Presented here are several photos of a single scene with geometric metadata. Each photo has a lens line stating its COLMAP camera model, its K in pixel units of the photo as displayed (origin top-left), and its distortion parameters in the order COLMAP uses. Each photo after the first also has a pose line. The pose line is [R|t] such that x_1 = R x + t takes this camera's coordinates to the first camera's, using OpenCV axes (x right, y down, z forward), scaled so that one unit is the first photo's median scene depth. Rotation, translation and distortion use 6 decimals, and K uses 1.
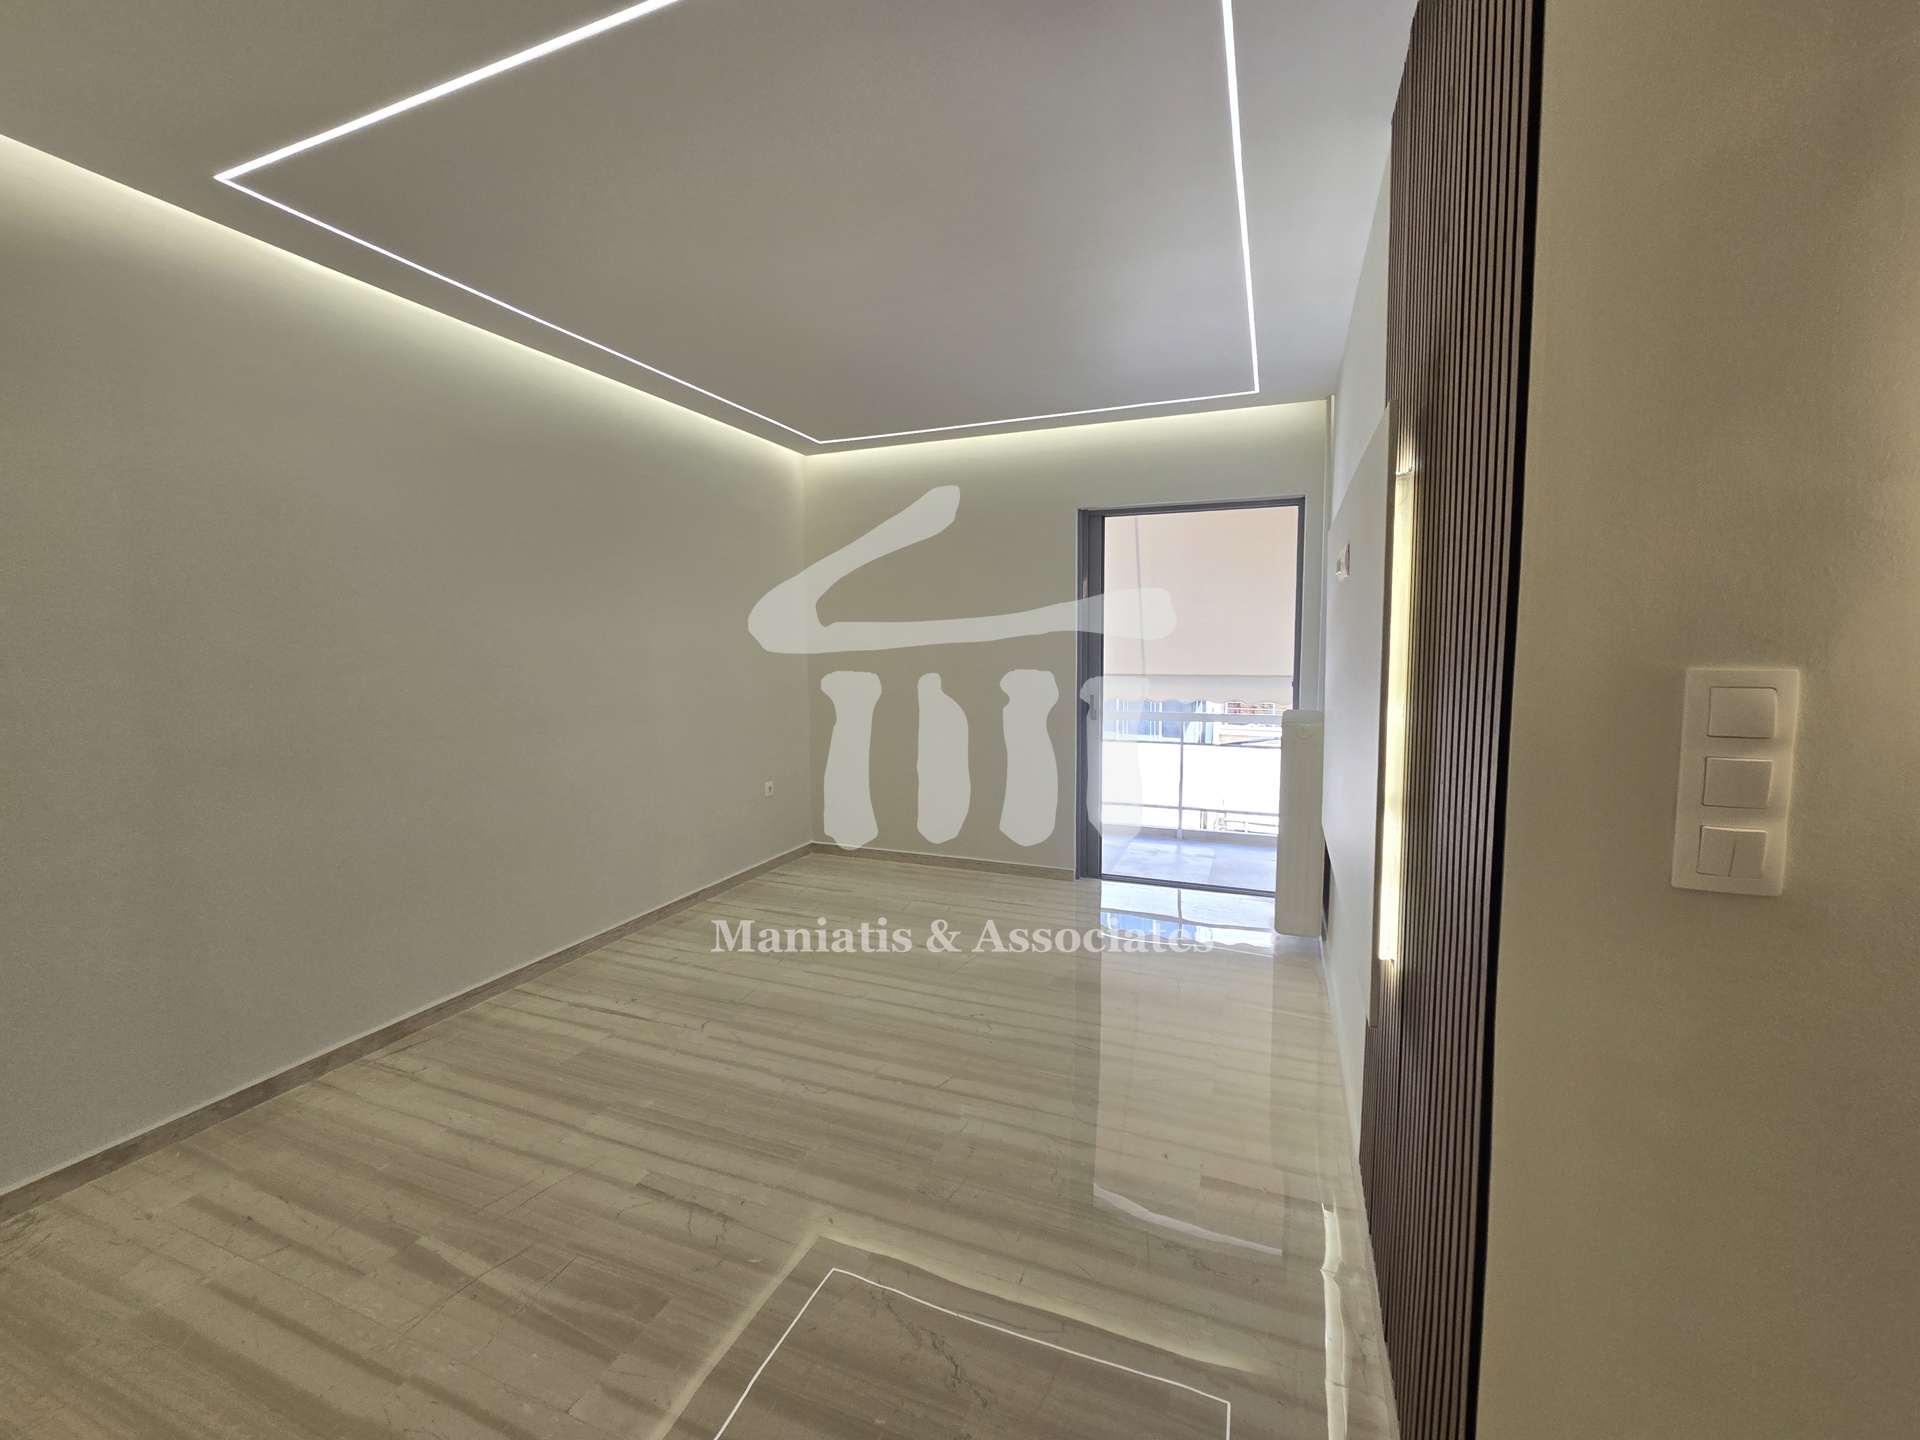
lens RADIAL K [[785.2, 0, 962.4], [0, 785.2, 707.1], [0, 0, 1]] dist [-0.009836, 0.002130]
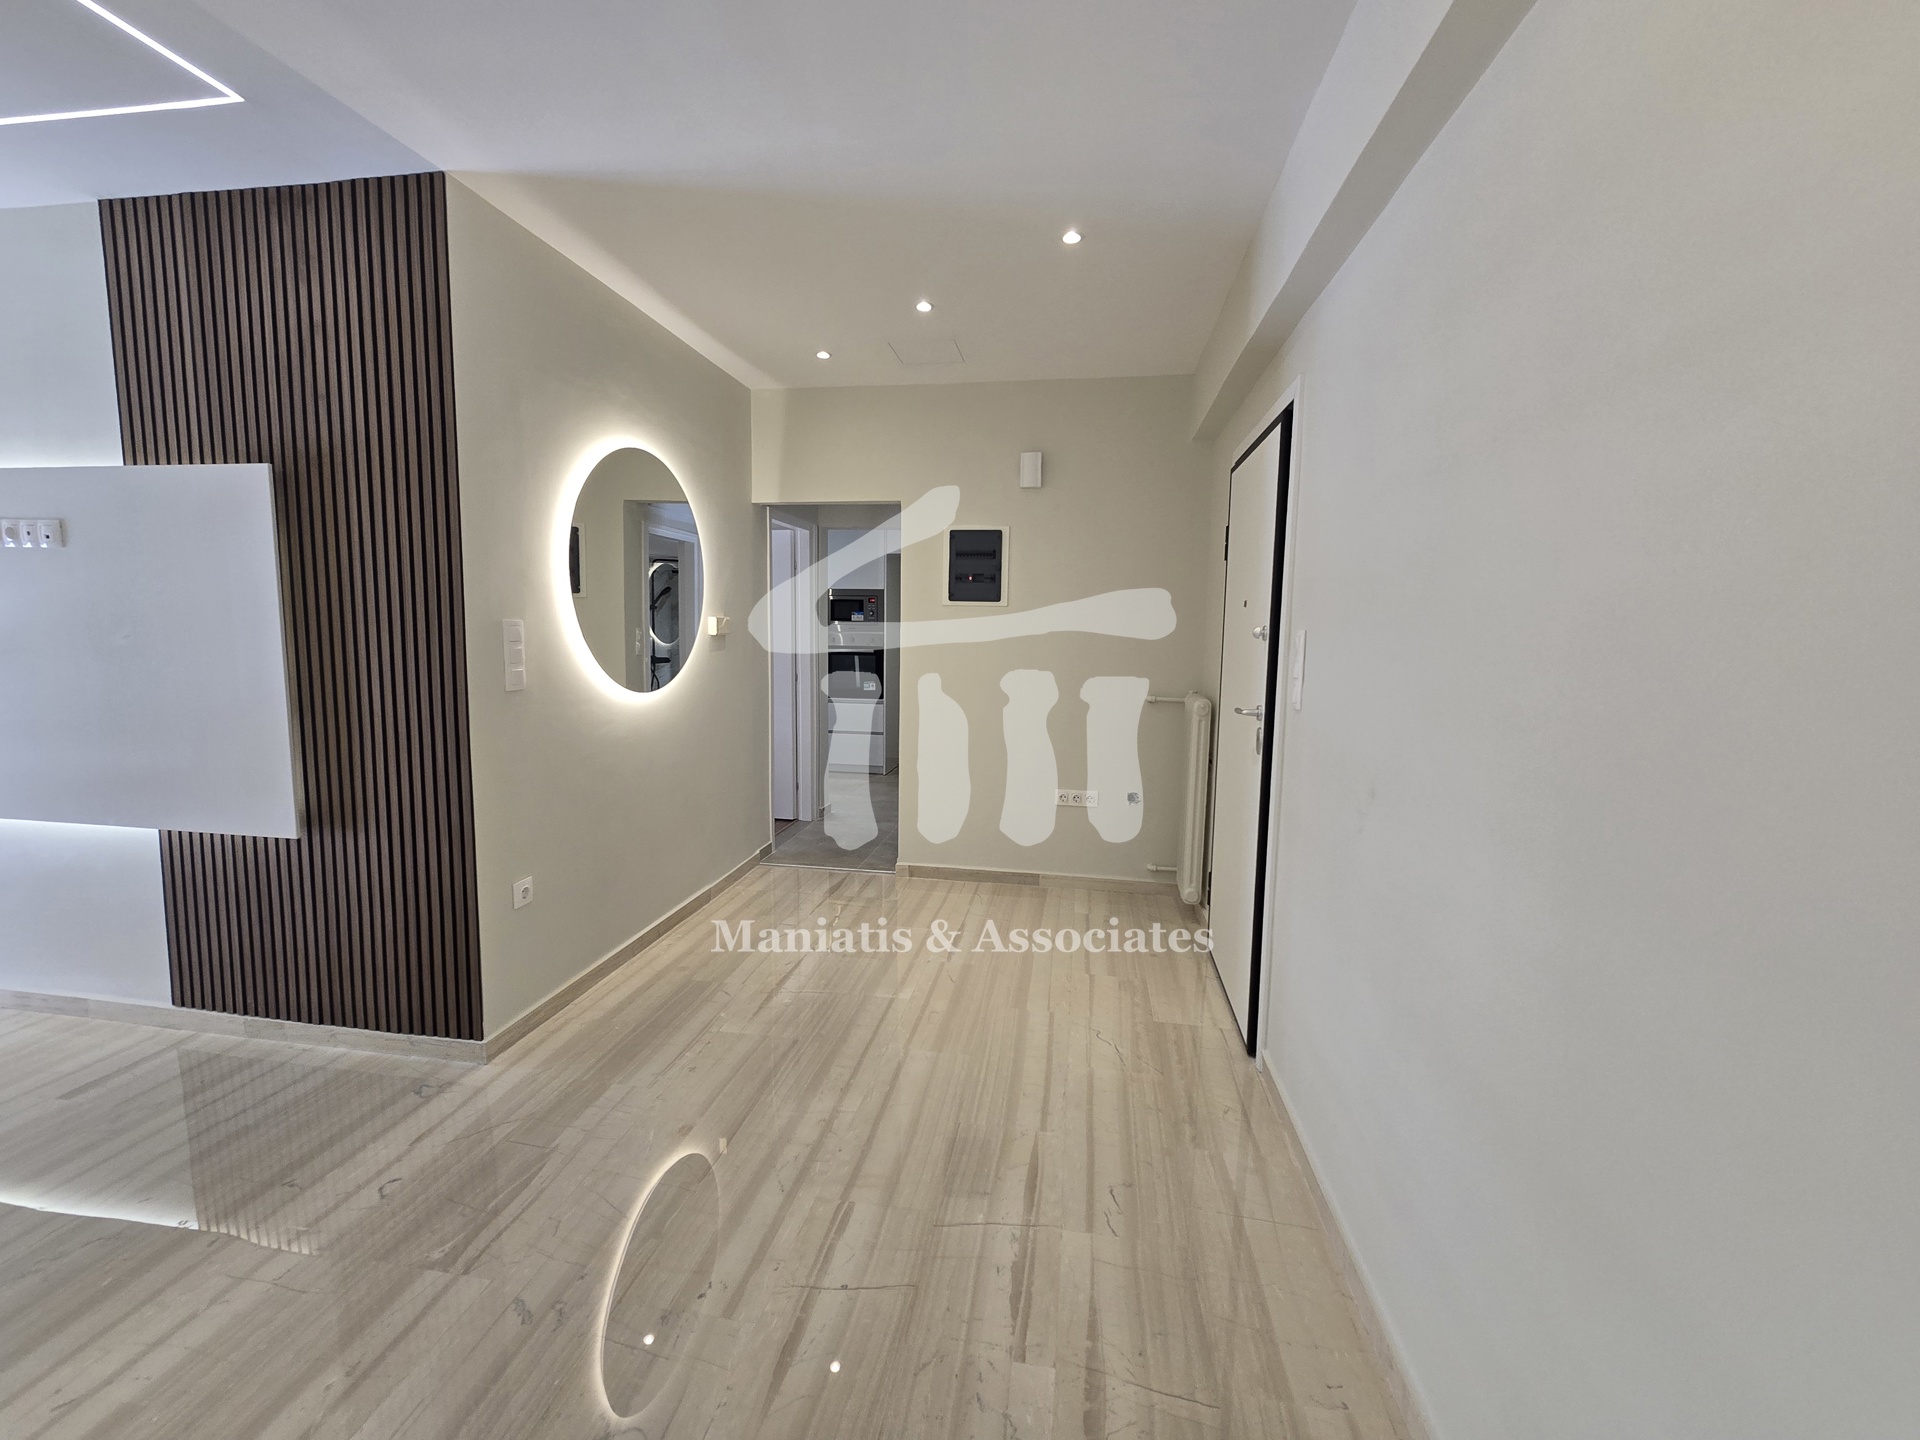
lens RADIAL K [[785.2, 0, 961.7], [0, 785.2, 710.2], [0, 0, 1]] dist [-0.009836, 0.002130]
pose [[-0.234751, -0.103570, 0.966522, -0.909601], [0.062919, 0.990604, 0.121432, 0.015203], [-0.970017, 0.089319, -0.226028, -0.018394]]
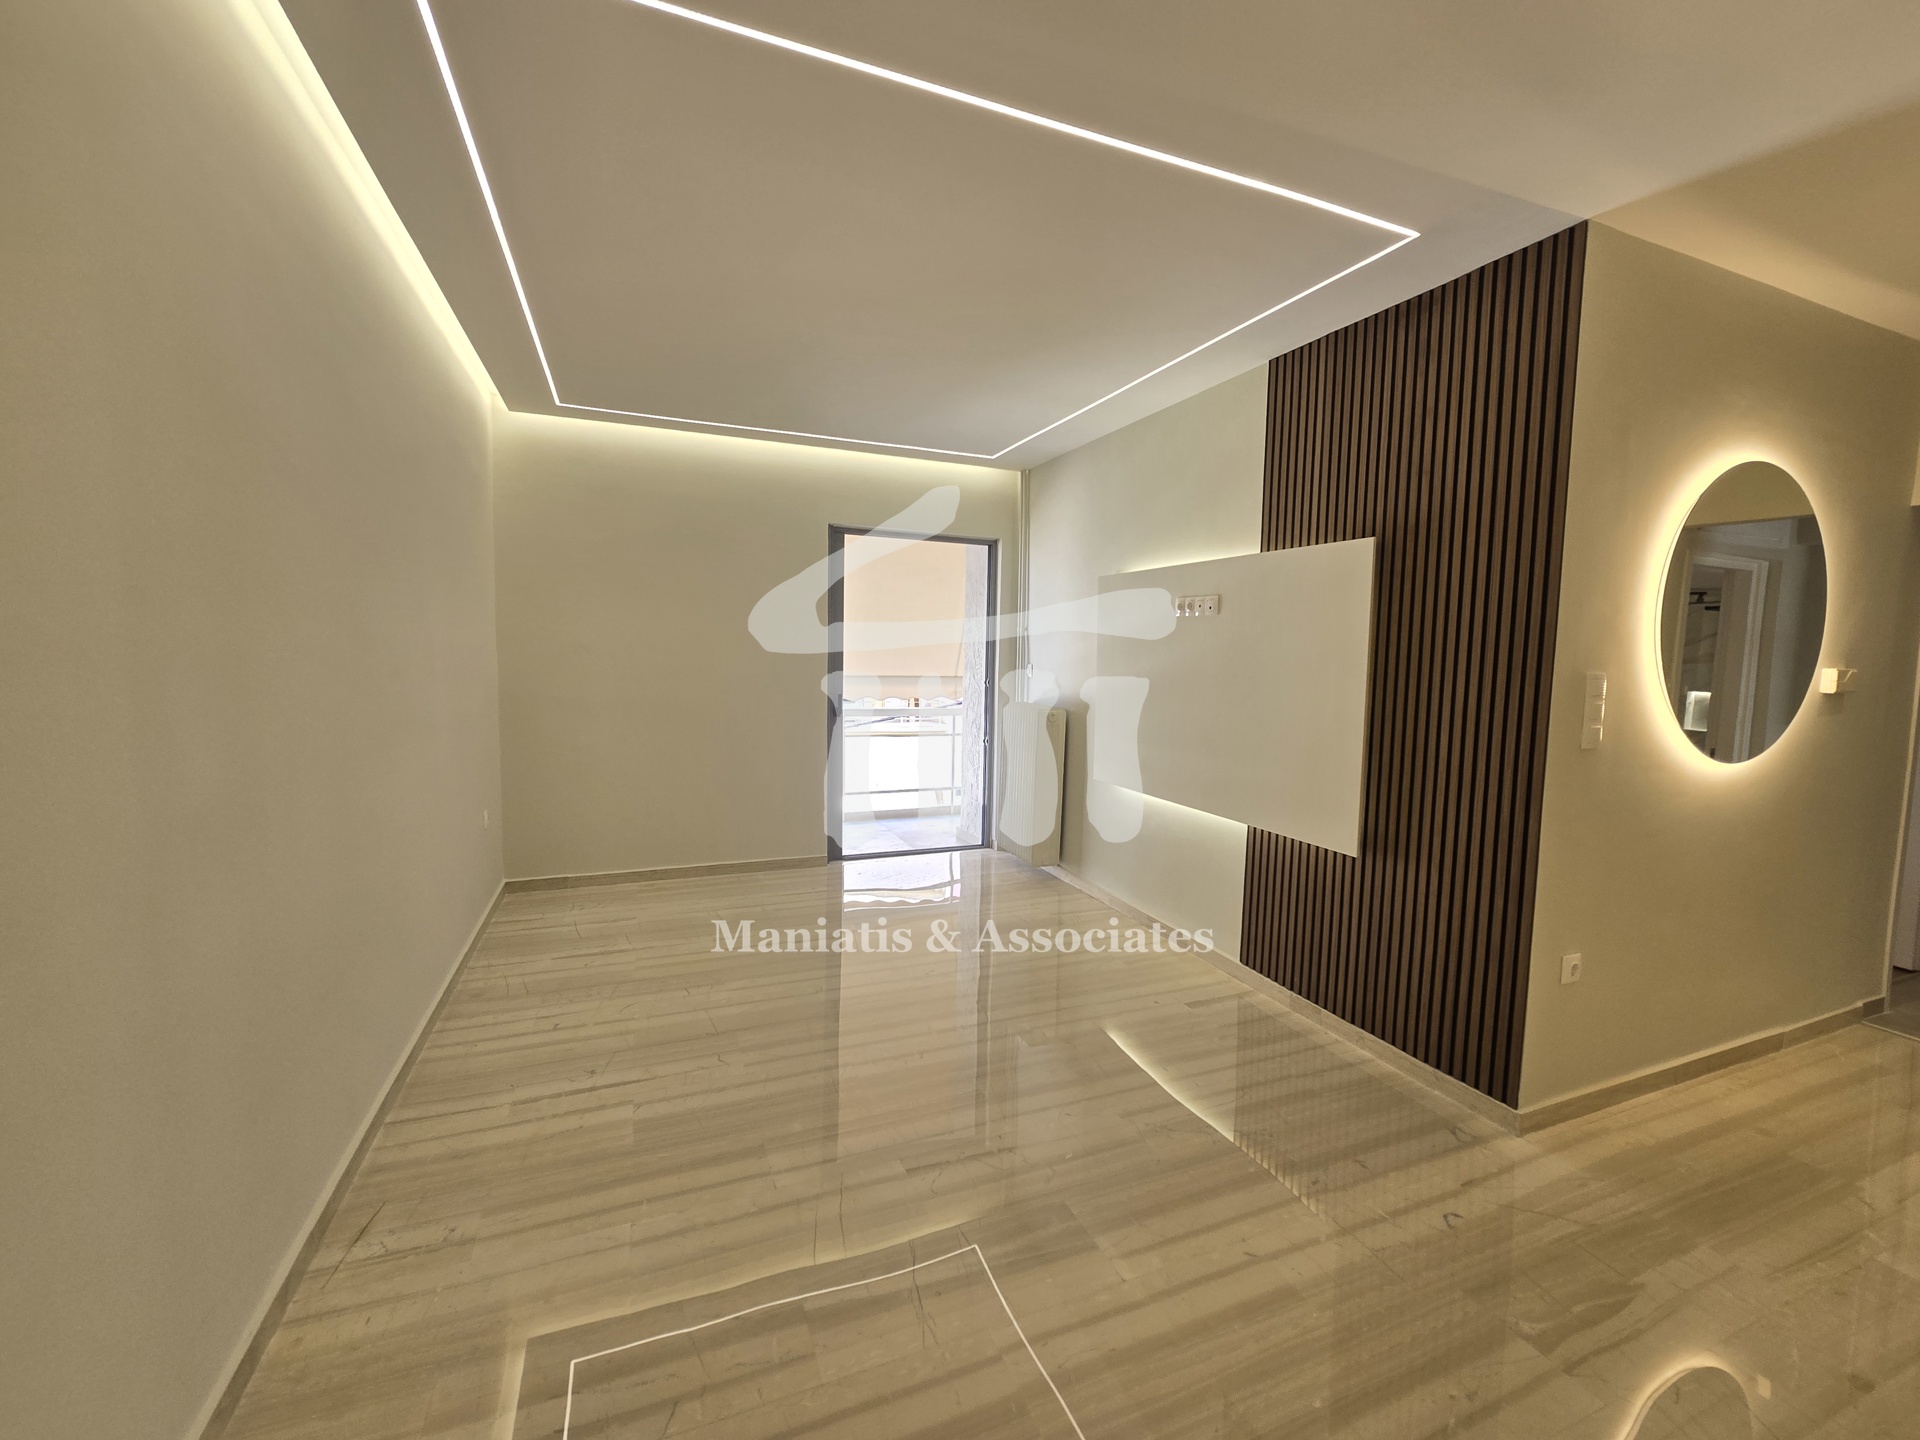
lens RADIAL K [[785.2, 0, 968.1], [0, 785.2, 709.8], [0, 0, 1]] dist [-0.009836, 0.002130]
pose [[0.714413, -0.031325, 0.699023, -0.979970], [0.030024, 0.999450, 0.014104, -0.007946], [-0.699080, 0.010912, 0.714960, 0.183918]]
